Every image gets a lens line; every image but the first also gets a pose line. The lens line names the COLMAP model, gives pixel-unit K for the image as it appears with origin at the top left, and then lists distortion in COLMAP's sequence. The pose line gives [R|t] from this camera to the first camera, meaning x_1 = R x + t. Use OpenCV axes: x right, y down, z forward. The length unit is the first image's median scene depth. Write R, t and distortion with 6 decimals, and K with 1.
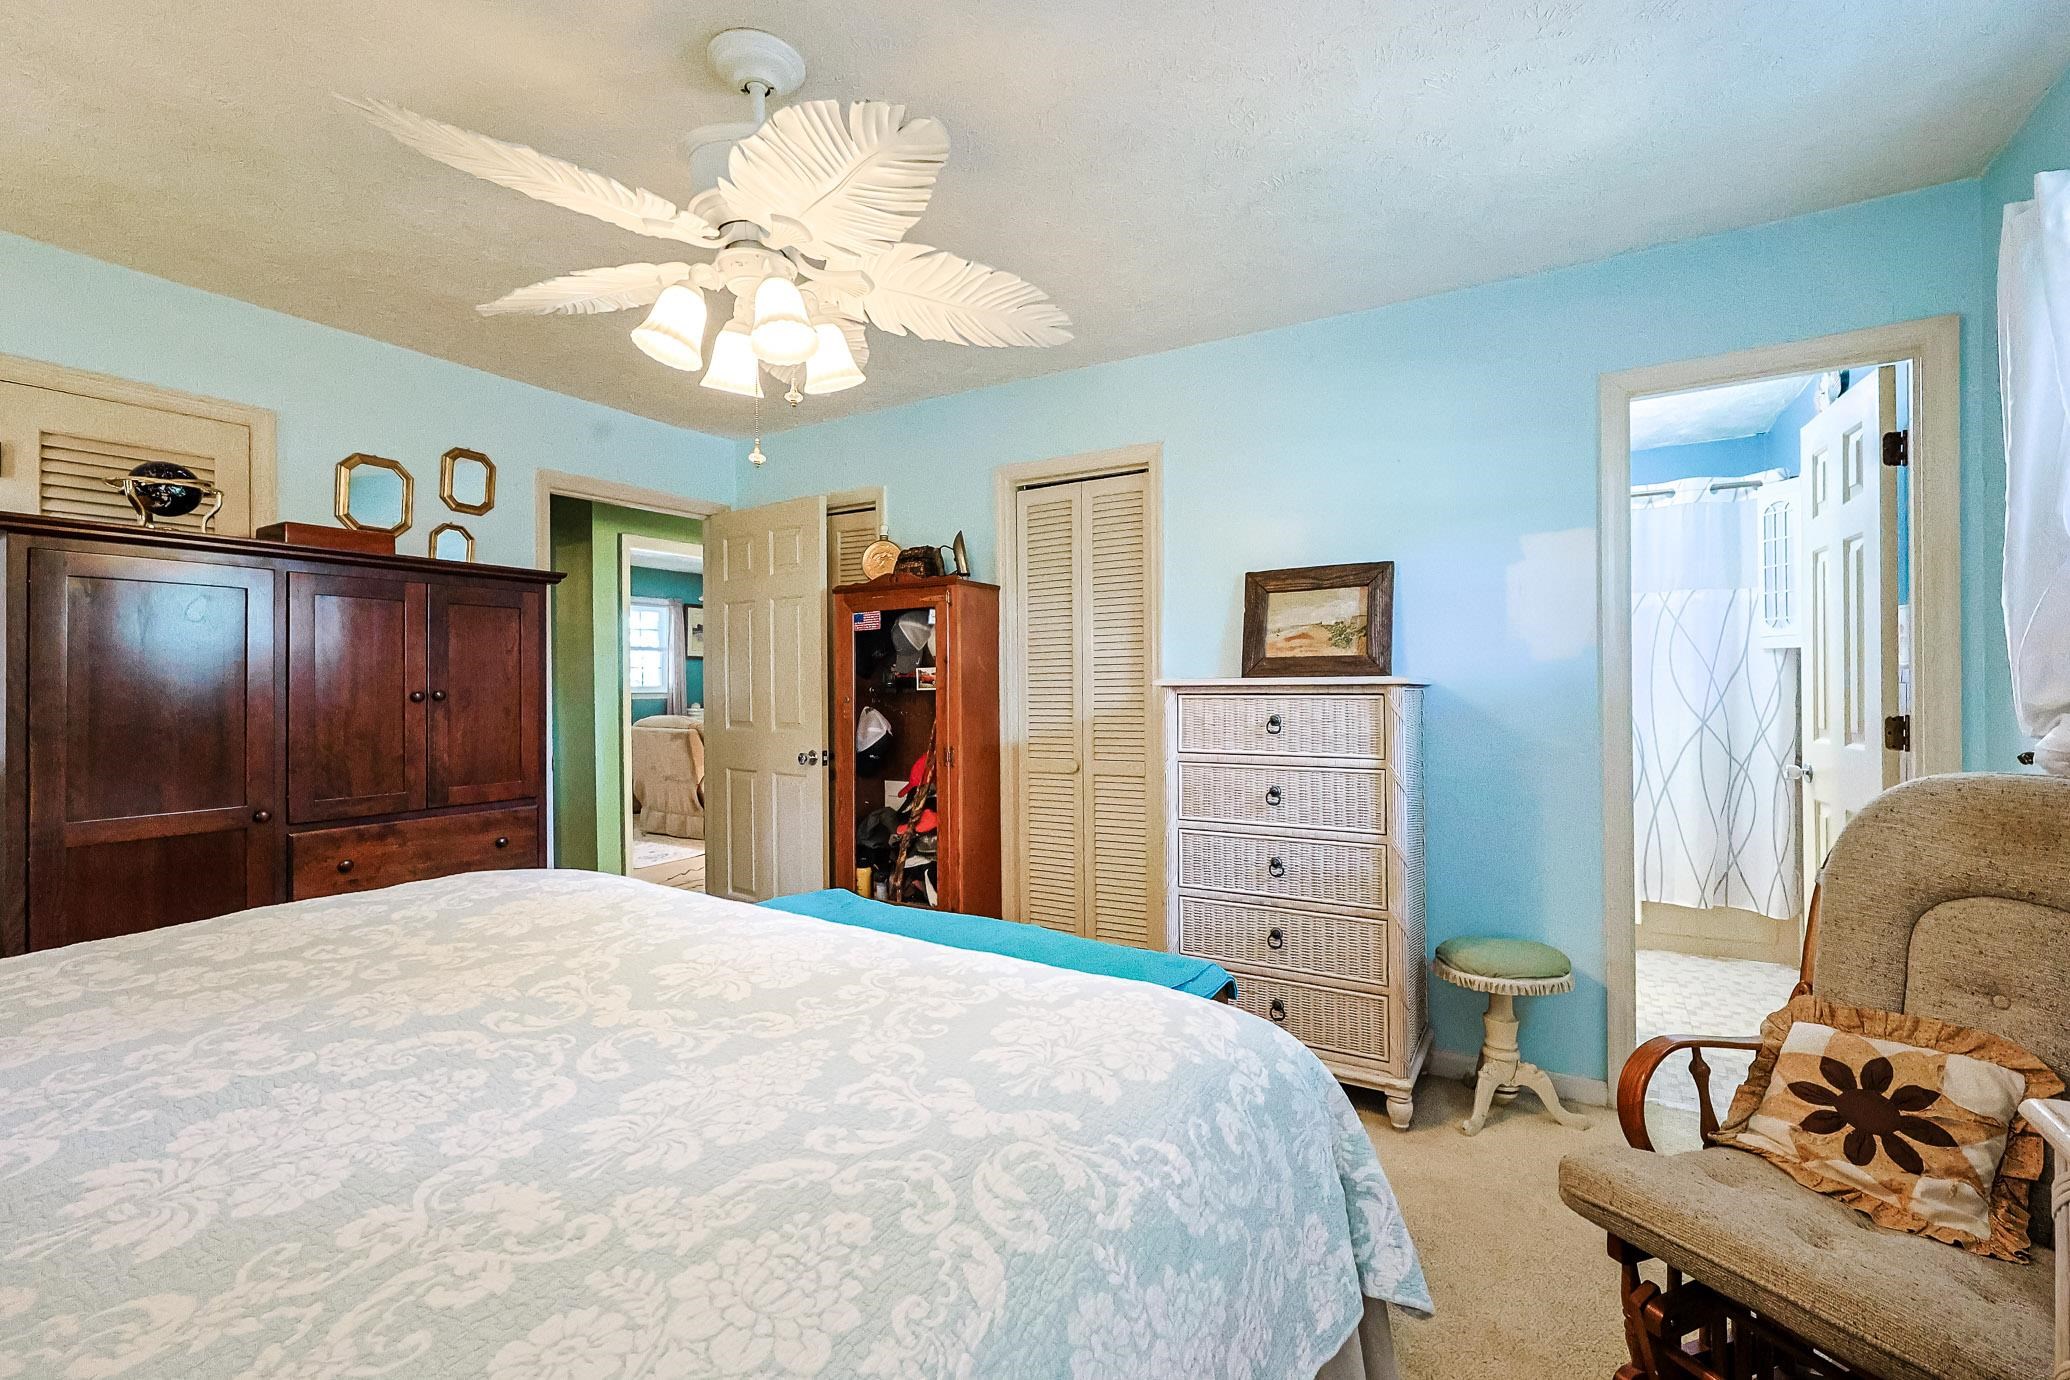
lens RADIAL K [[868.1, 0, 1036.1], [0, 868.1, 680.3], [0, 0, 1]] dist [0.000113, -0.000082]
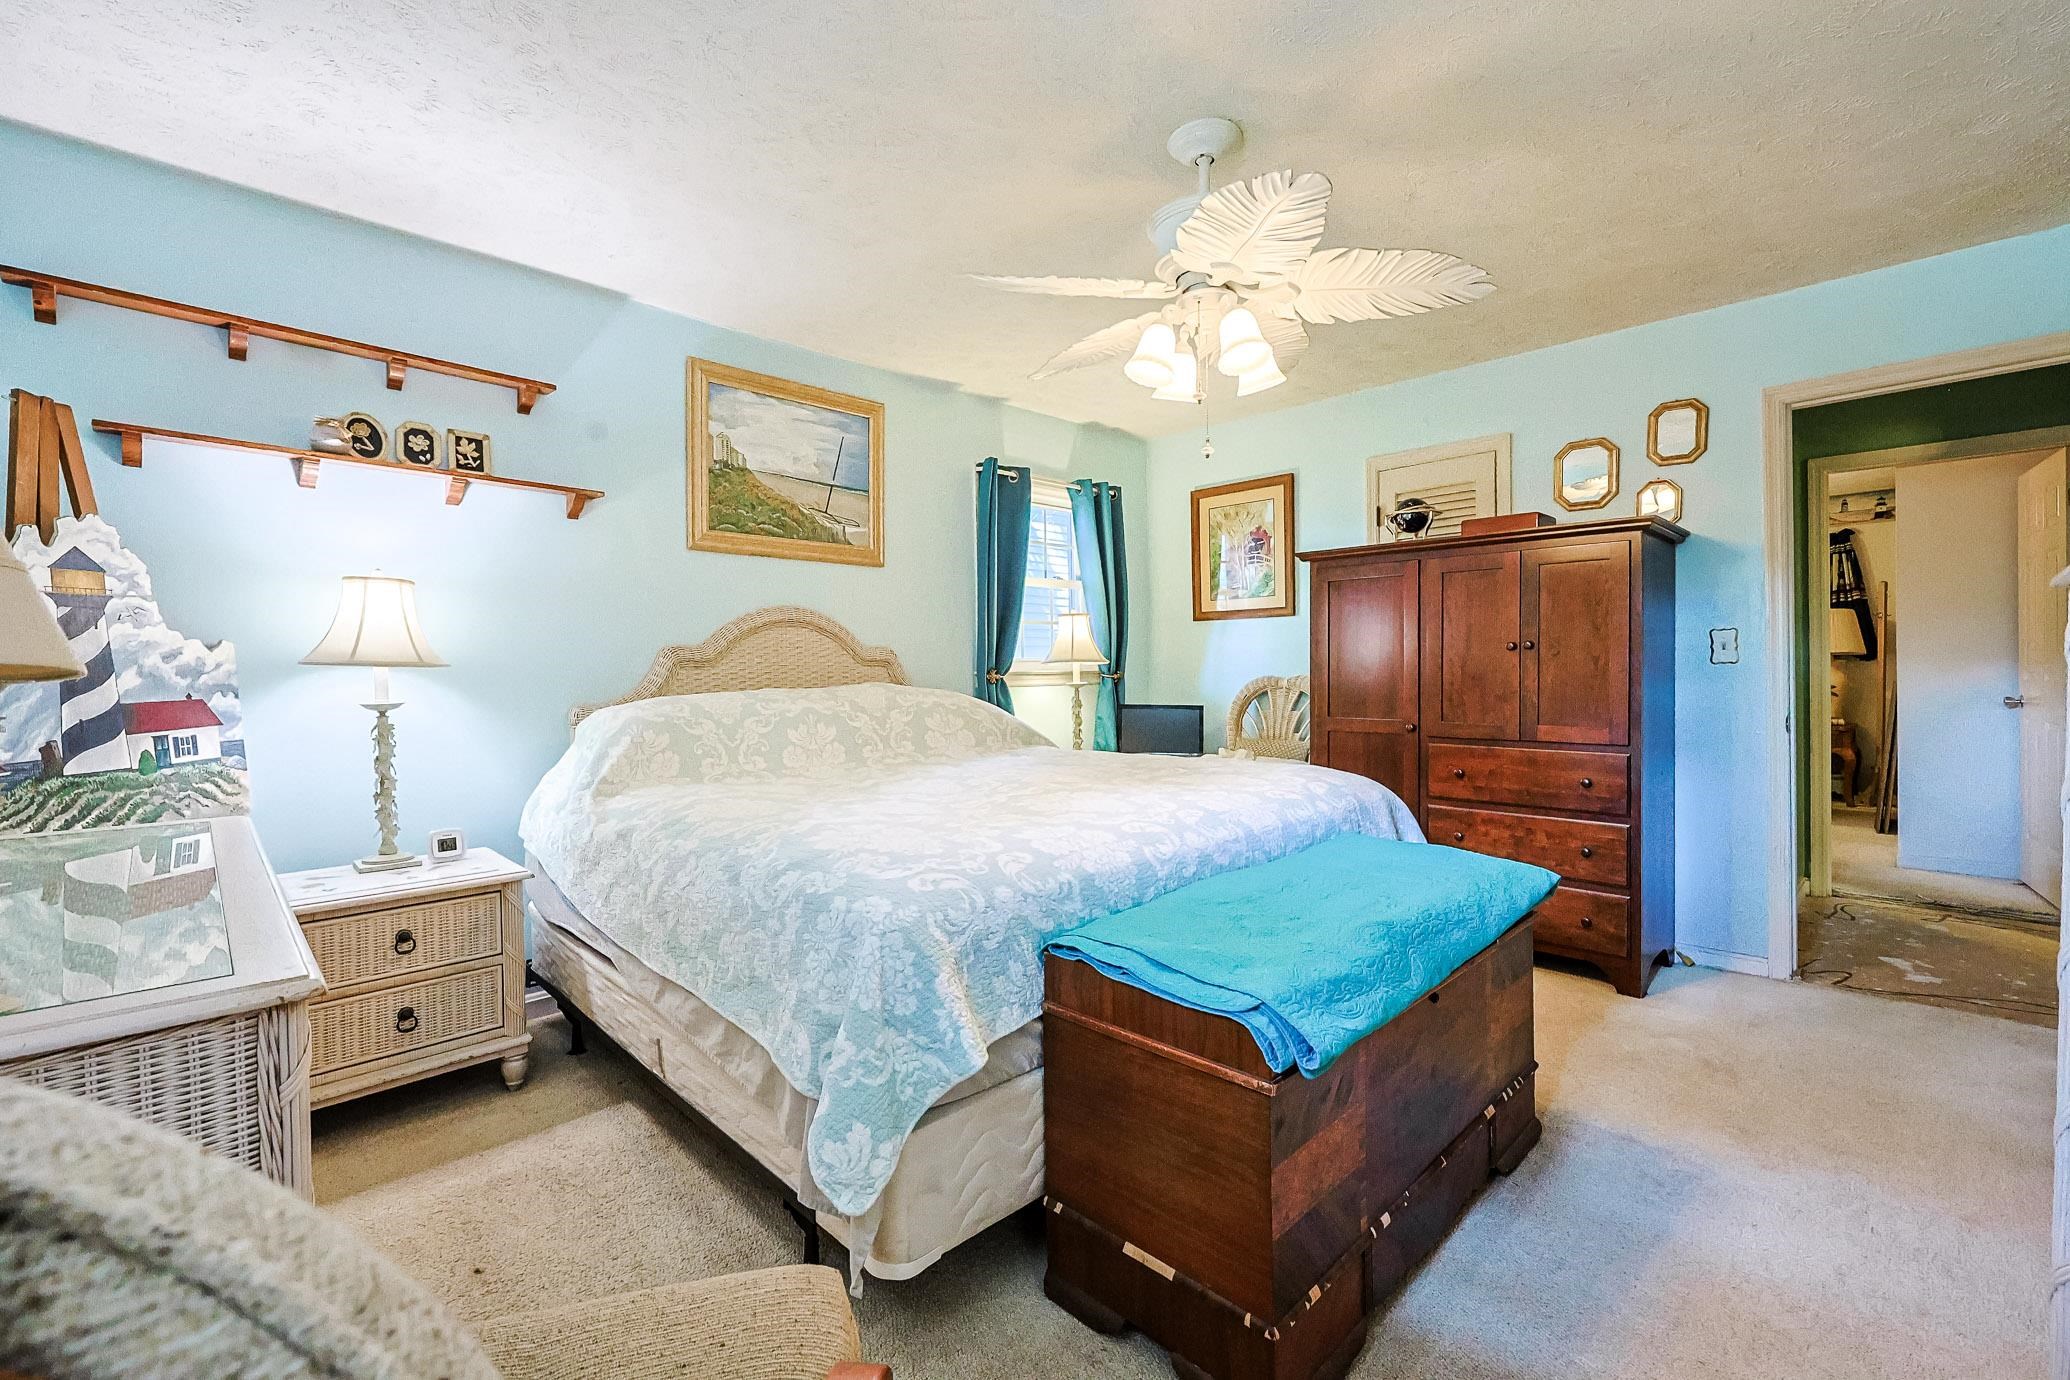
lens RADIAL K [[868.1, 0, 1036.1], [0, 868.1, 680.3], [0, 0, 1]] dist [0.000113, -0.000082]
pose [[-0.264625, 0.015549, -0.964226, 0.666150], [0.008575, 0.999868, 0.013771, 0.047256], [0.964313, -0.004624, -0.264723, 0.732200]]
